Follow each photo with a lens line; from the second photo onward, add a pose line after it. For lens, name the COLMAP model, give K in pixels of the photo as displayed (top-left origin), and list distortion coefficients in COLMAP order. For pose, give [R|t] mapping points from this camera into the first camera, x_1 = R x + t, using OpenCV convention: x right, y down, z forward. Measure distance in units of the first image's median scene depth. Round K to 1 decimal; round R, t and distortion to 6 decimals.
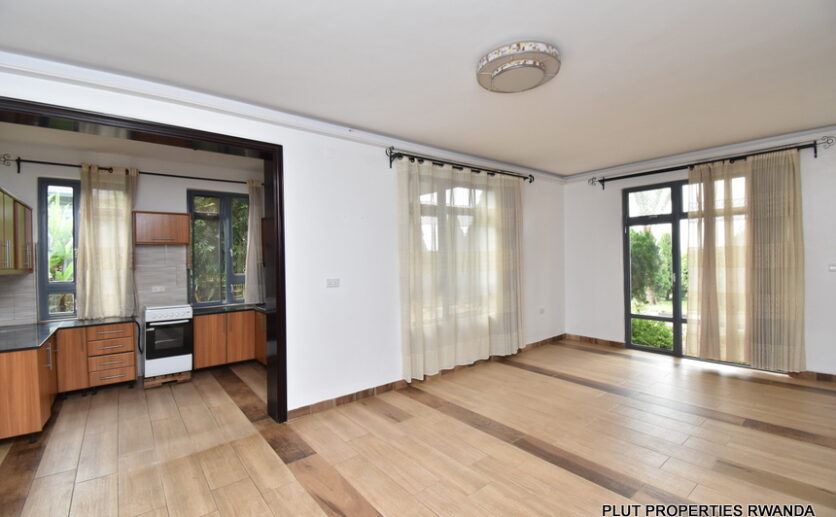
lens RADIAL K [[364.6, 0, 418.0], [0, 364.6, 258.5], [0, 0, 1]] dist [-0.017356, -0.000661]
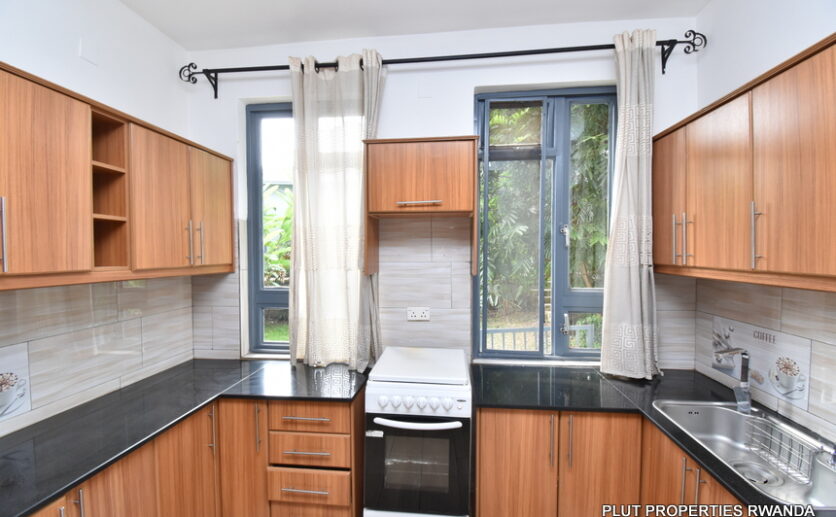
lens RADIAL K [[364.6, 0, 418.0], [0, 364.6, 258.5], [0, 0, 1]] dist [-0.017356, -0.000661]
pose [[0.703212, 0.031458, -0.710284, -0.326782], [-0.008644, 0.999325, 0.035701, -0.003530], [0.710928, -0.018966, 0.703009, 0.567569]]
